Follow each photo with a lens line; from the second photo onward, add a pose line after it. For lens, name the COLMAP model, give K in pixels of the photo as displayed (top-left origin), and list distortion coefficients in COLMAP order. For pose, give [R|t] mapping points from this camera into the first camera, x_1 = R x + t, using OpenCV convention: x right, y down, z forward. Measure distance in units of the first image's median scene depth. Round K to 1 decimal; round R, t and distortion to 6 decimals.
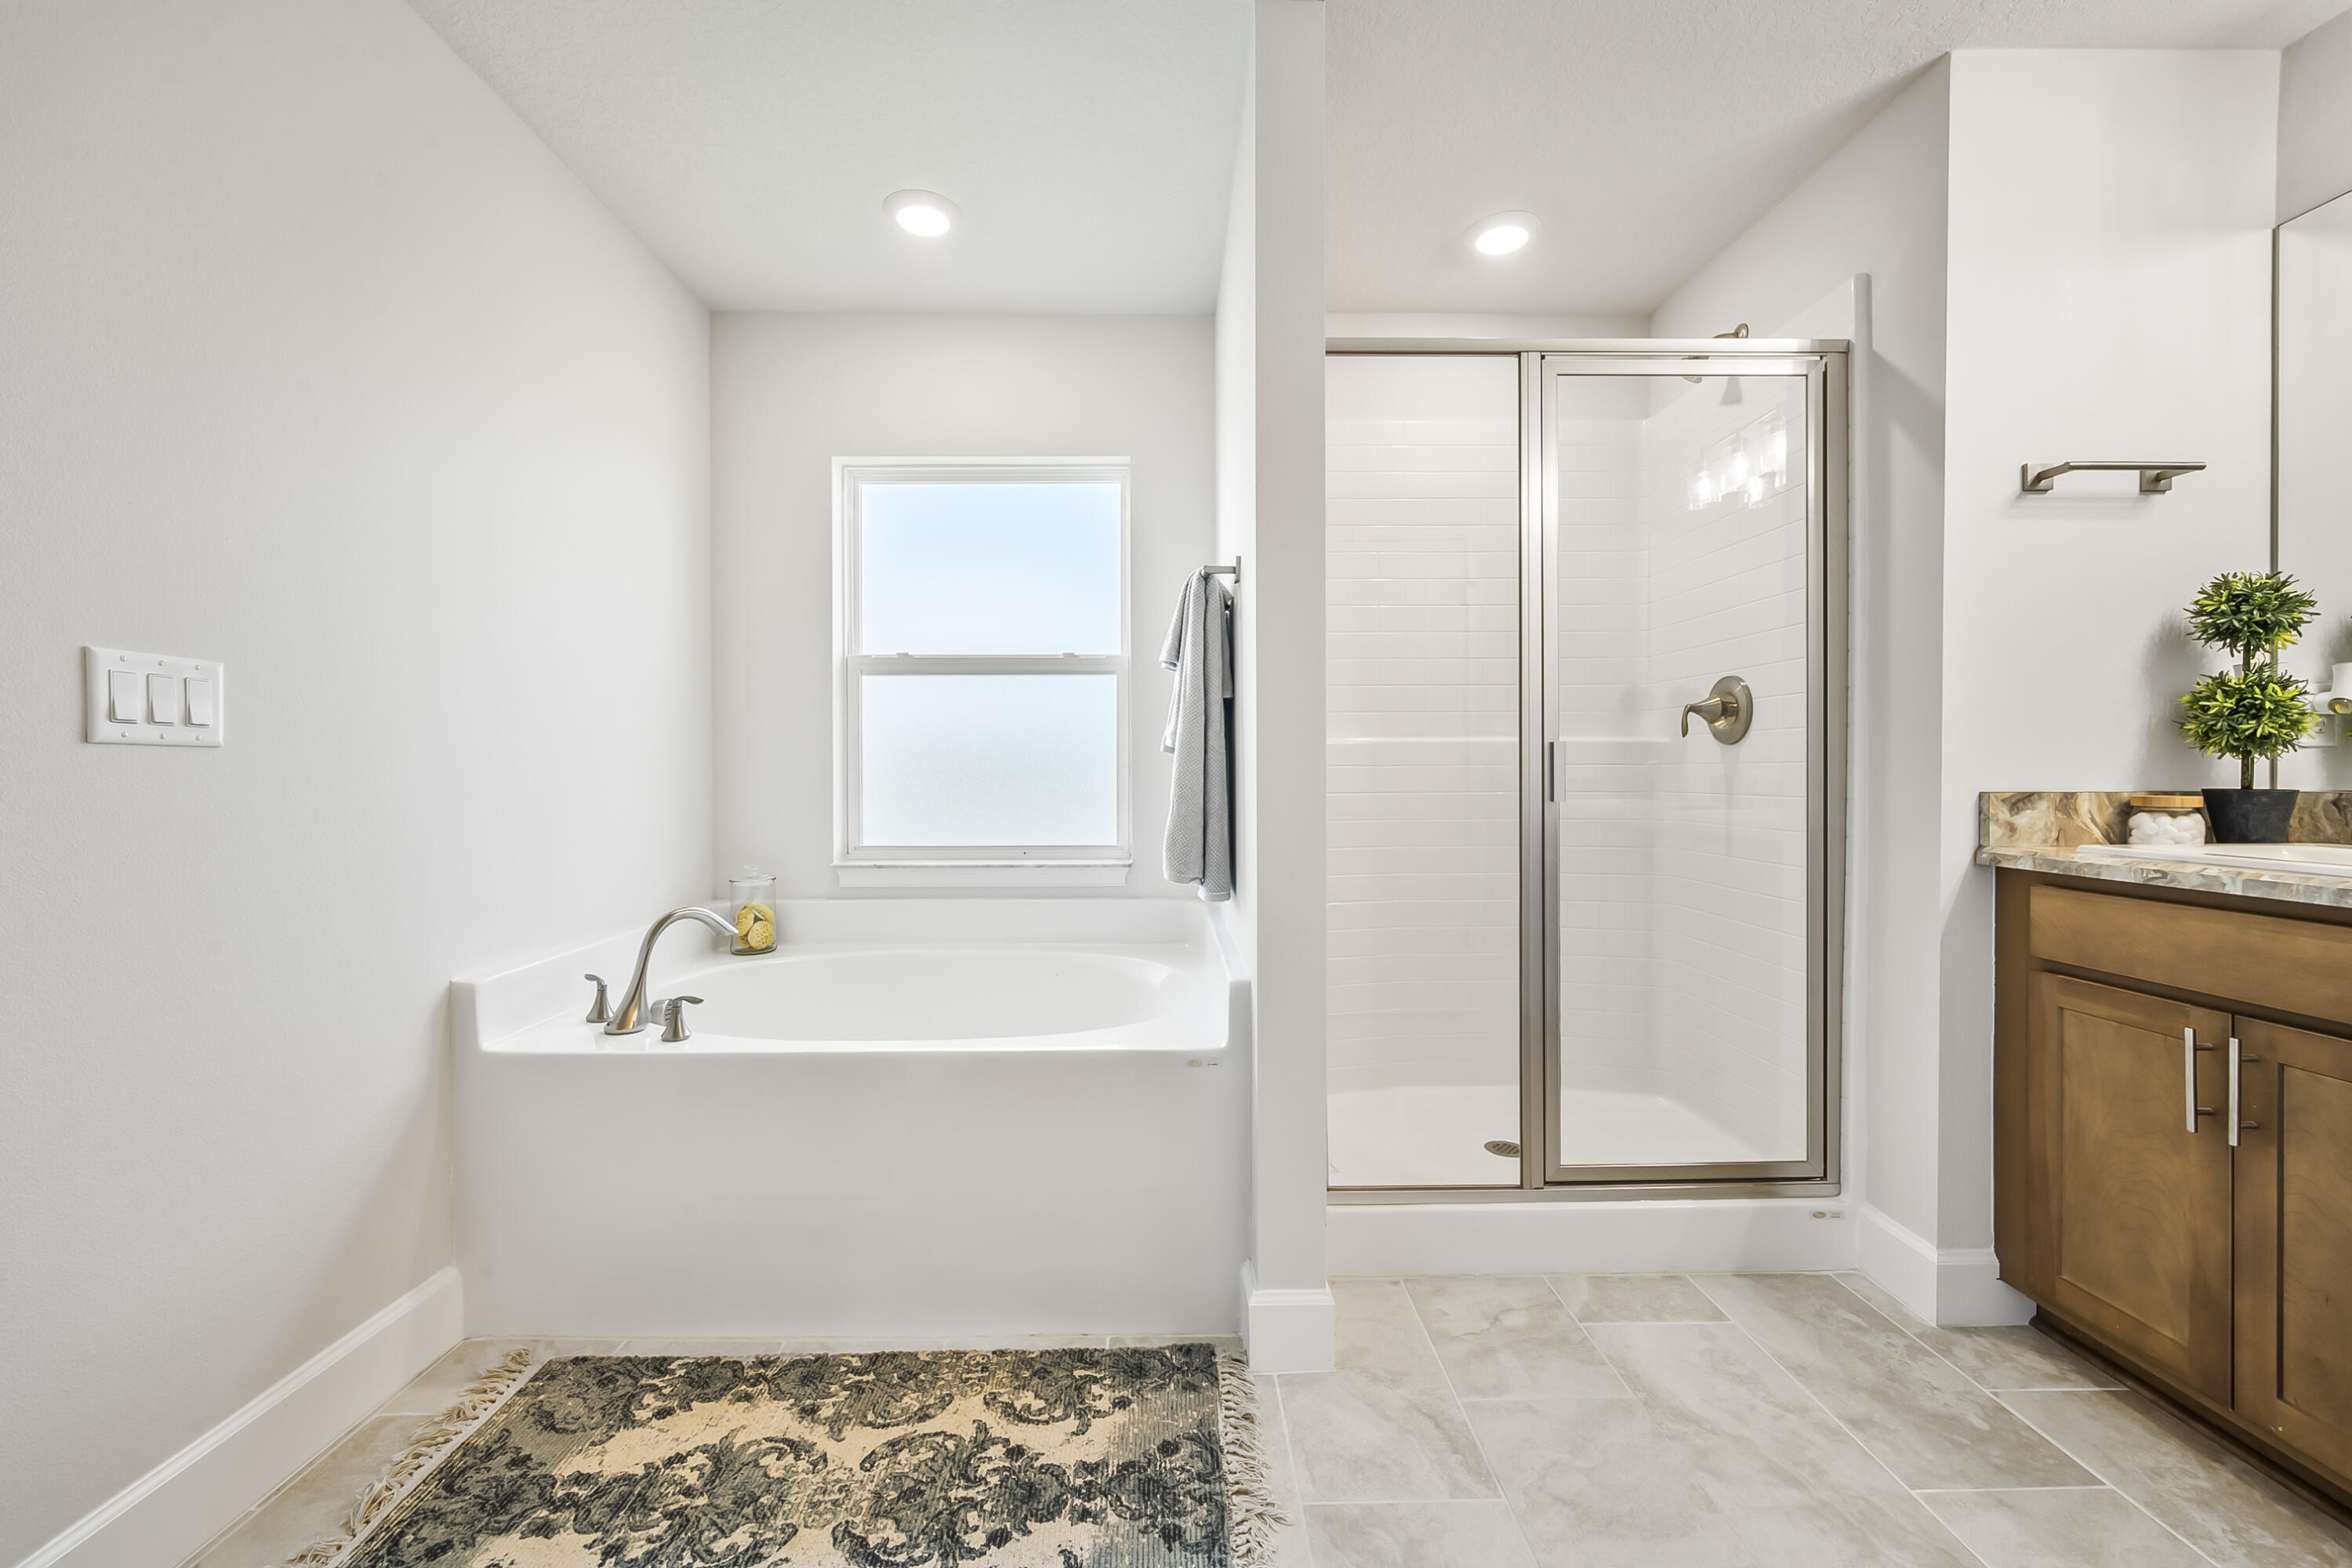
lens RADIAL K [[924.7, 0, 1181.1], [0, 924.7, 773.4], [0, 0, 1]] dist [-0.000797, 0.000434]
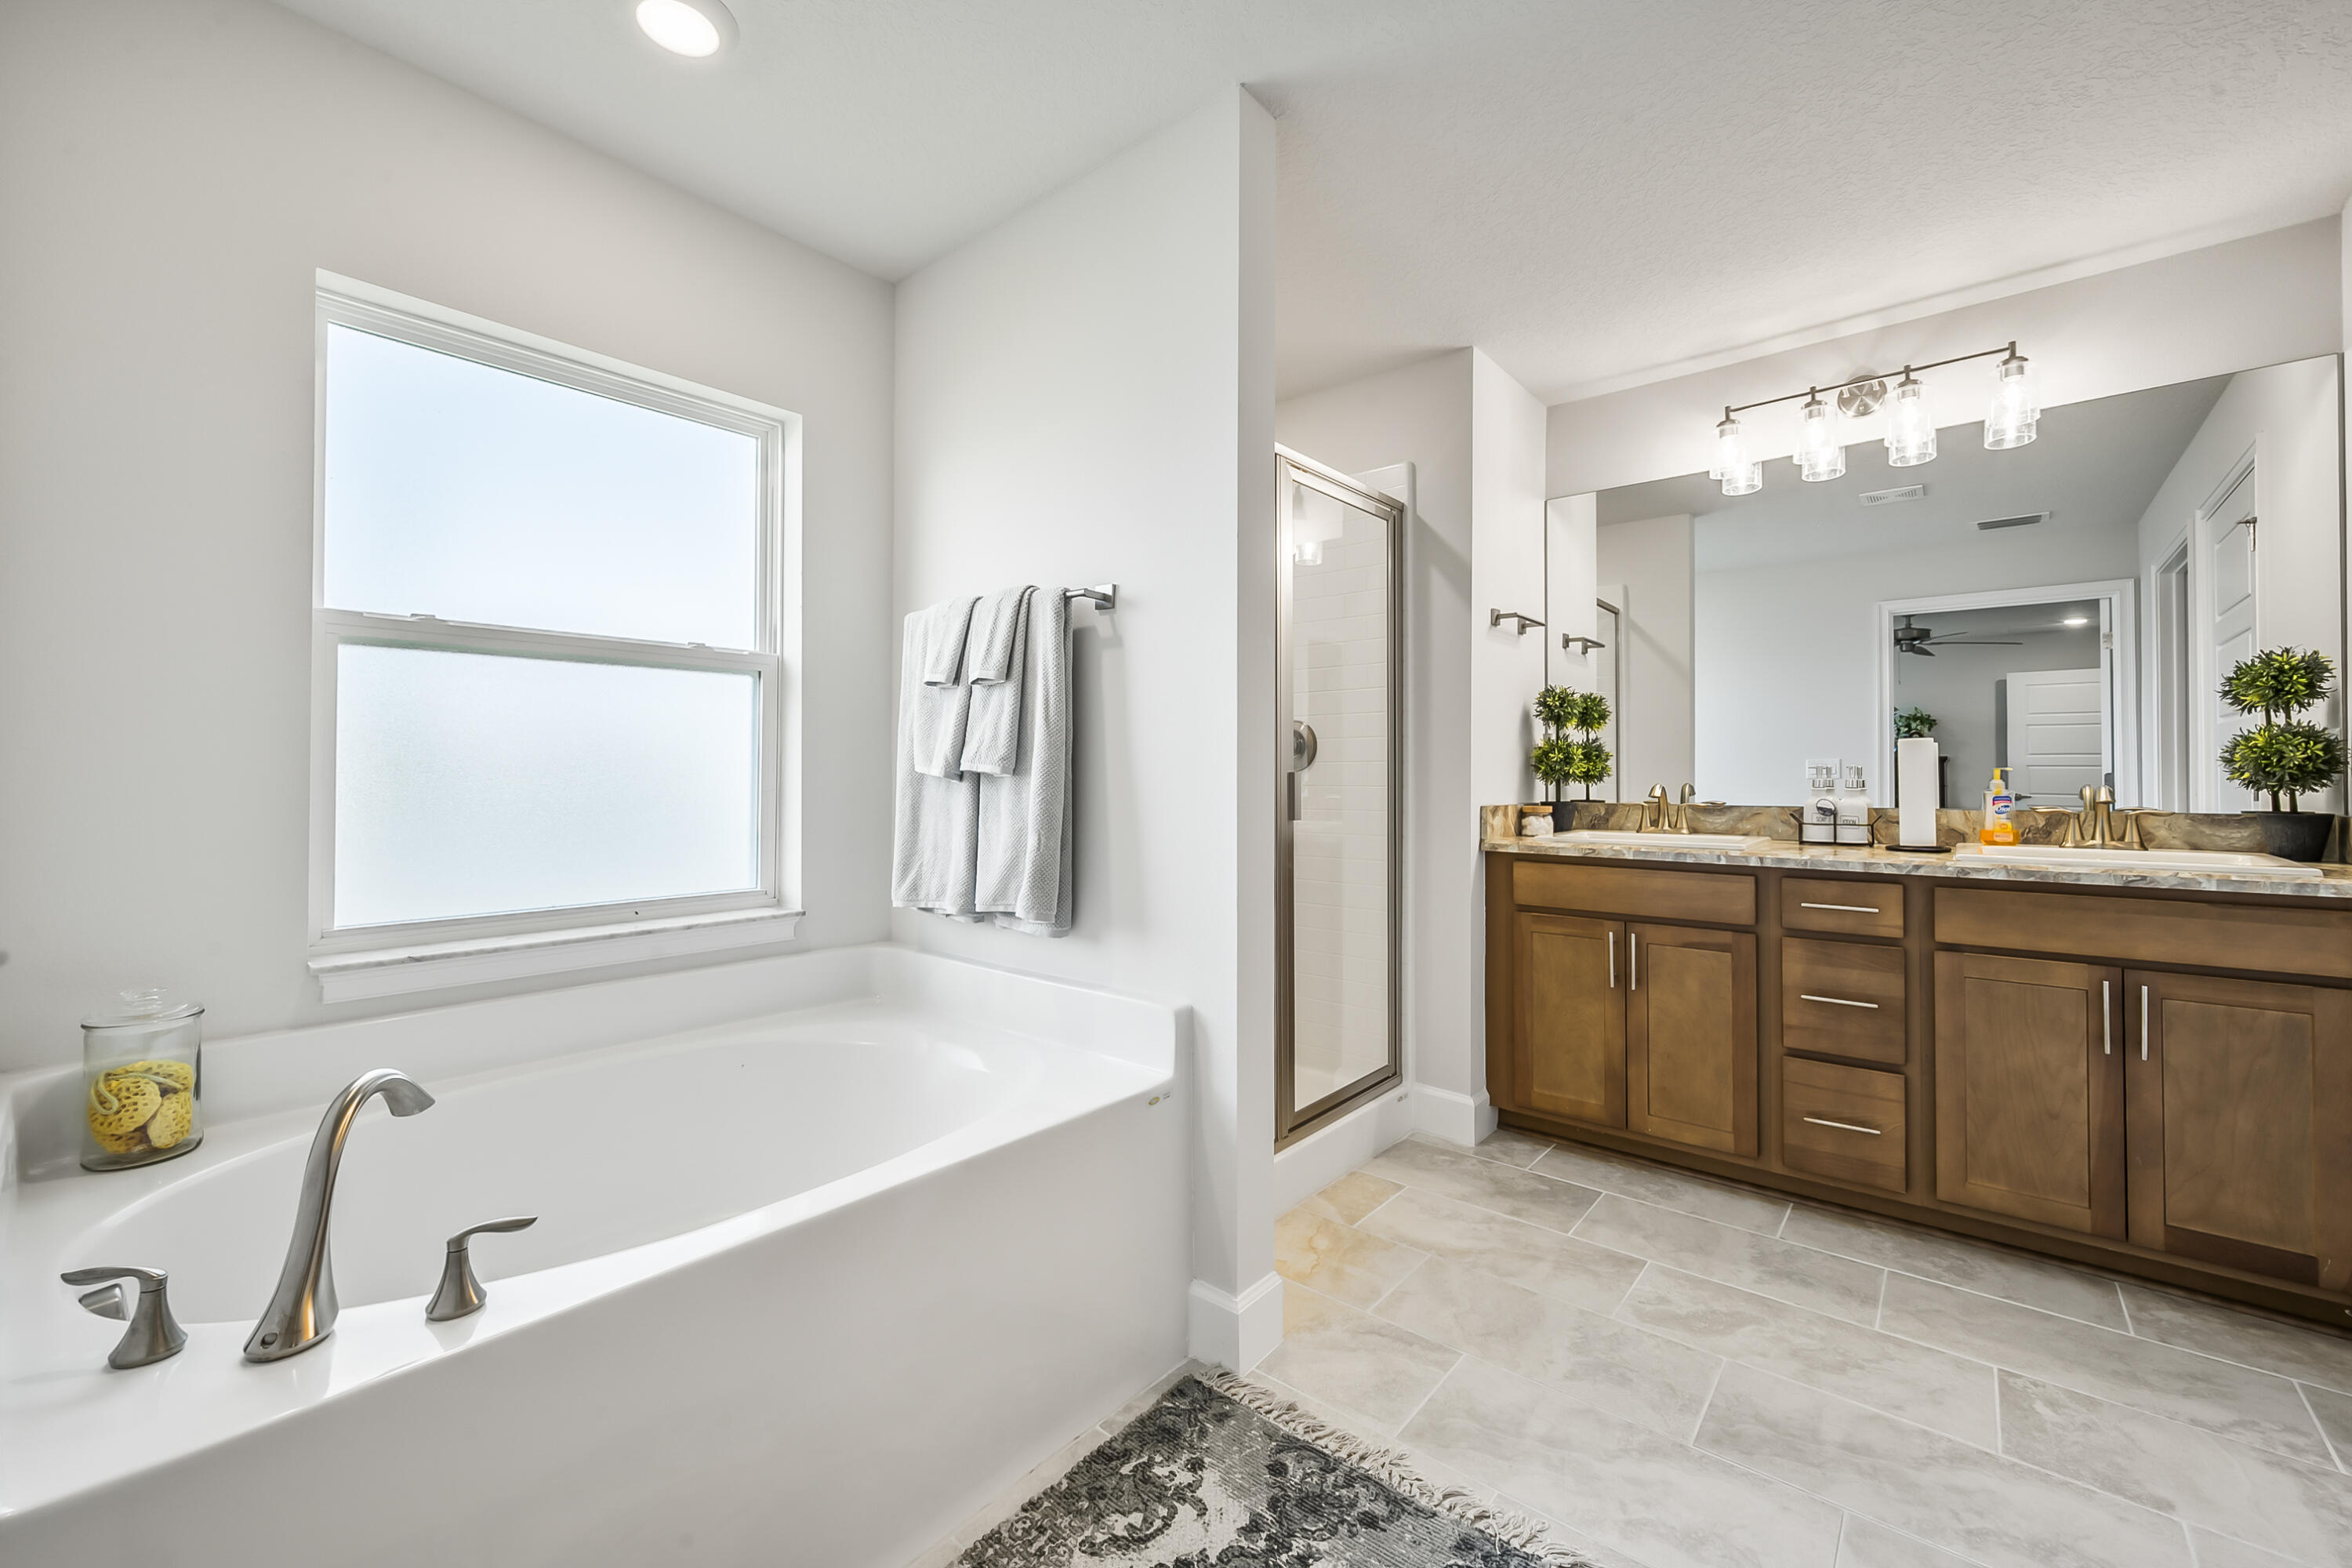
lens RADIAL K [[924.7, 0, 1181.1], [0, 924.7, 773.4], [0, 0, 1]] dist [-0.000797, 0.000434]
pose [[0.662319, 0.004728, 0.749207, -0.724330], [0.002917, 0.999956, -0.008889, -0.025812], [-0.749216, 0.008072, 0.662276, 0.336514]]
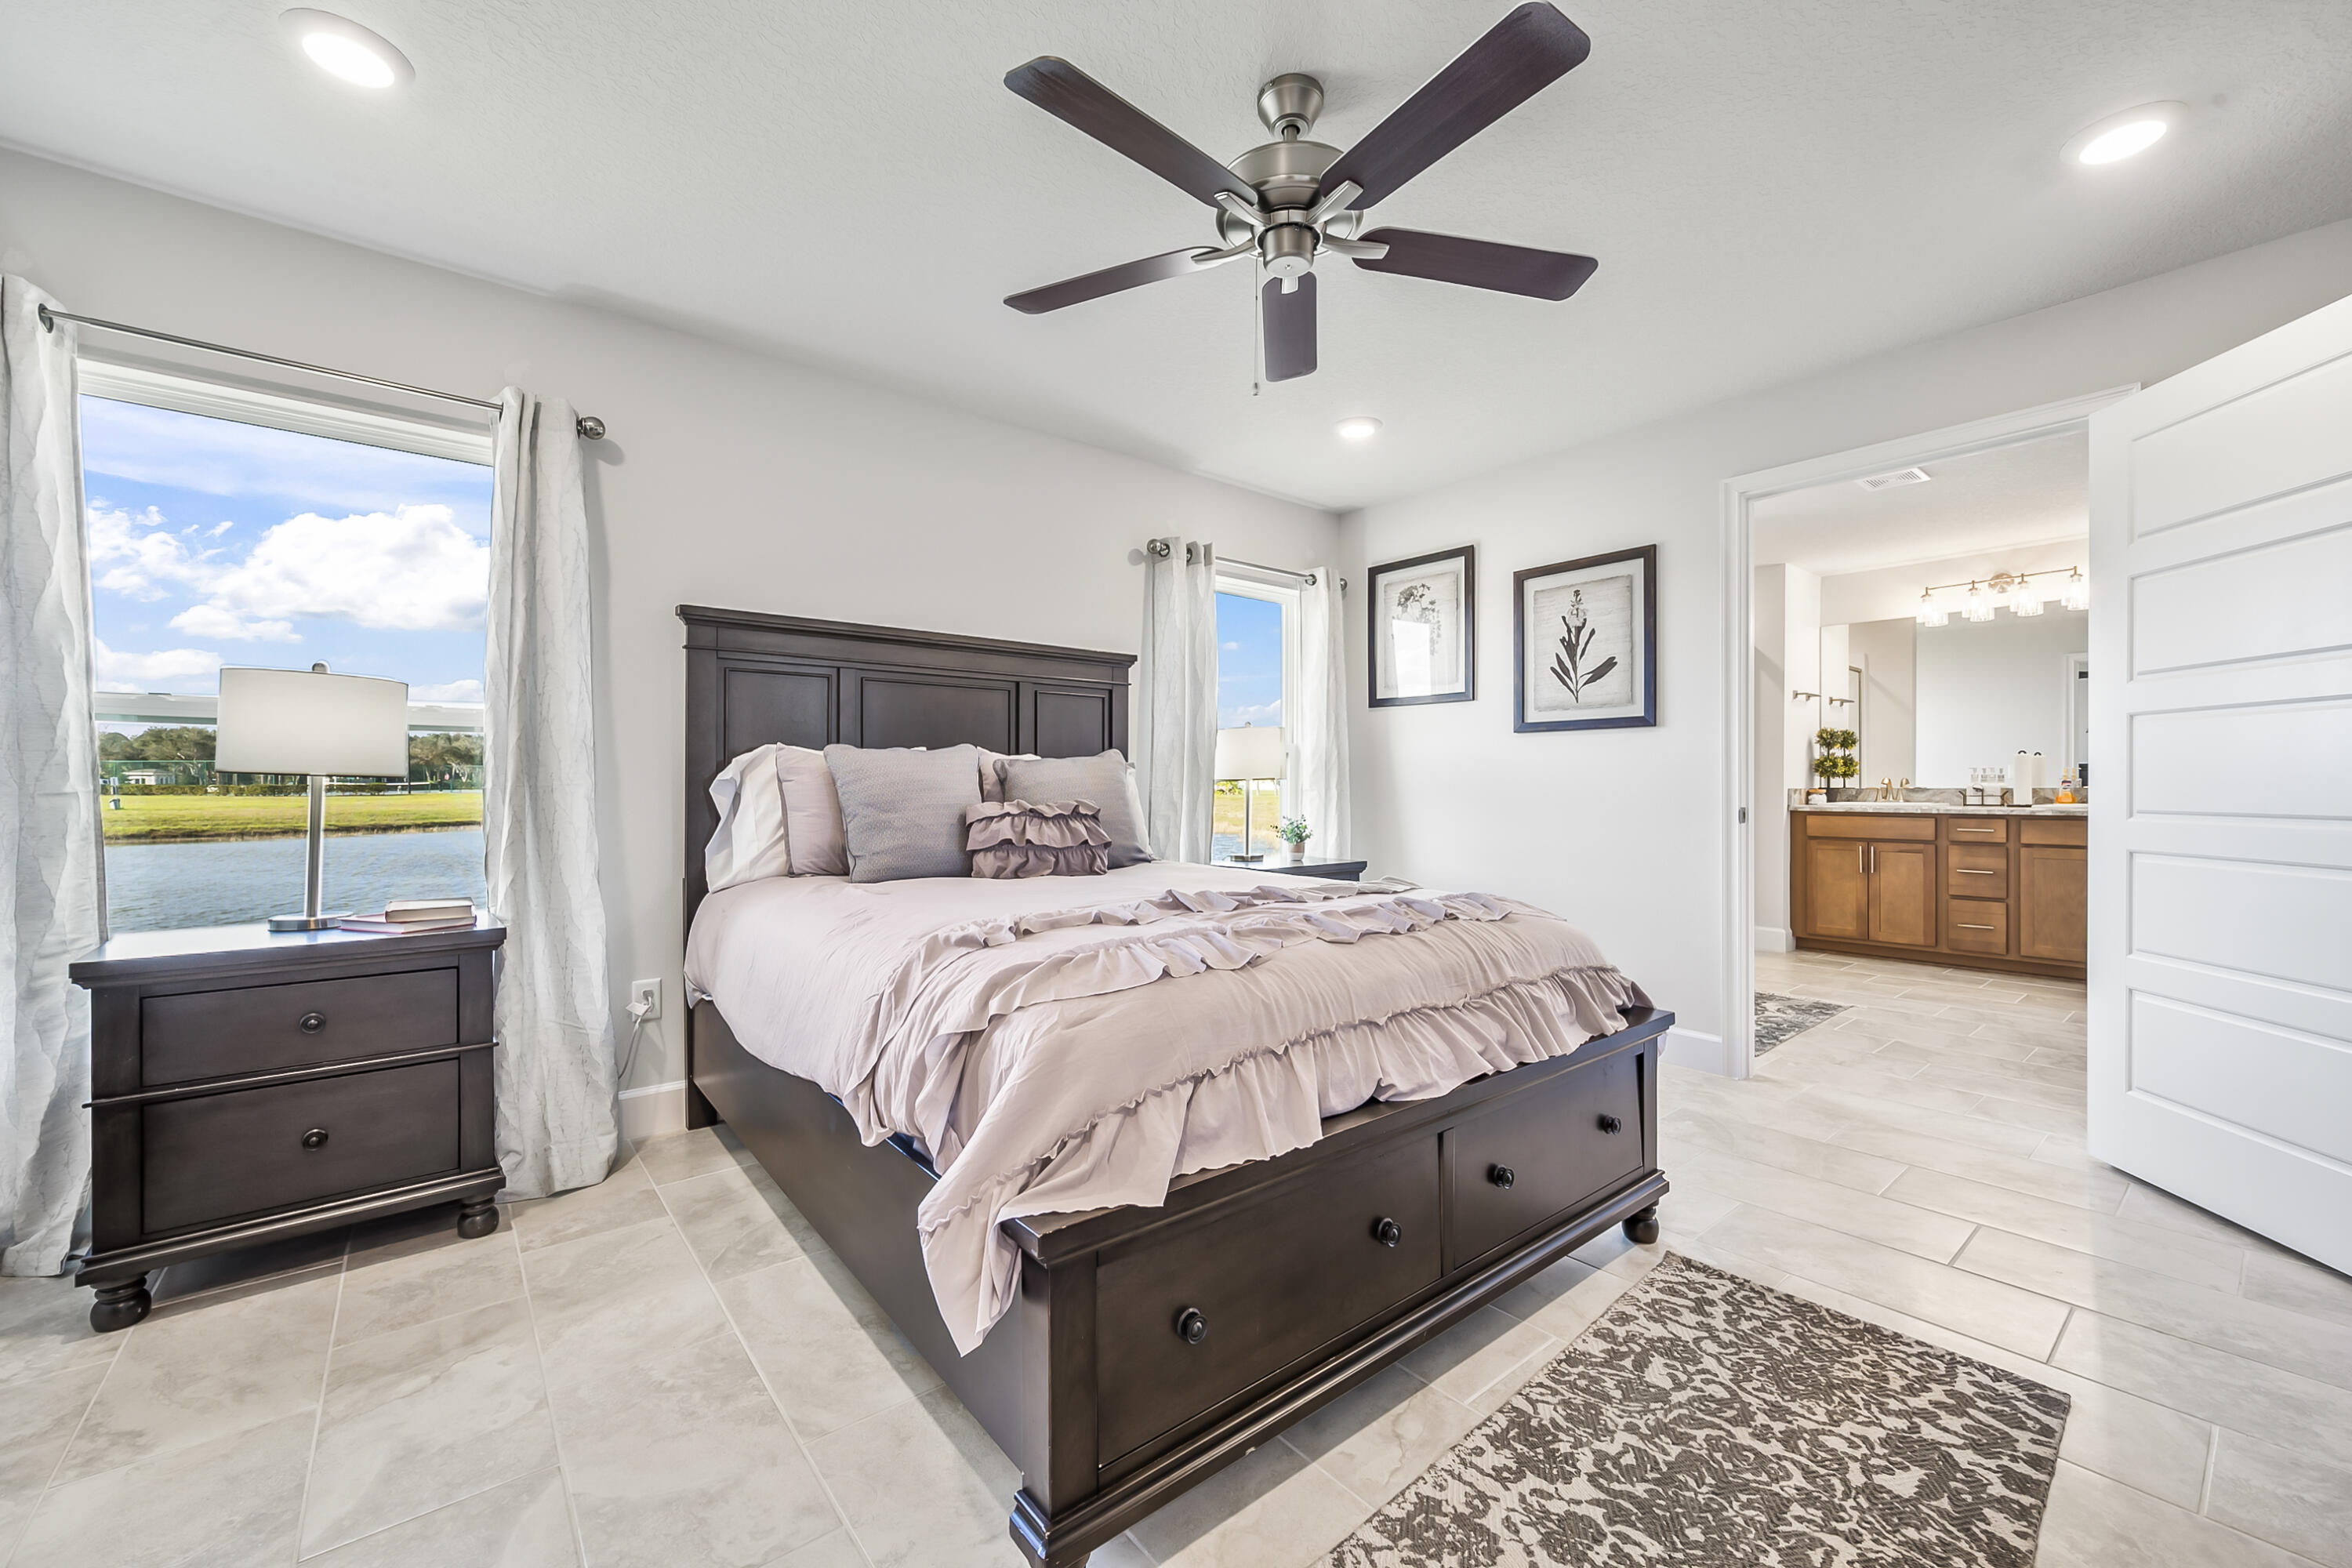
lens RADIAL K [[916.5, 0, 1178.1], [0, 916.5, 788.2], [0, 0, 1]] dist [-0.001422, -0.000042]
pose [[0.792716, 0.002718, 0.609585, -2.960231], [0.000301, 0.999988, -0.004850, 0.036161], [-0.609591, 0.004028, 0.792706, -0.268712]]
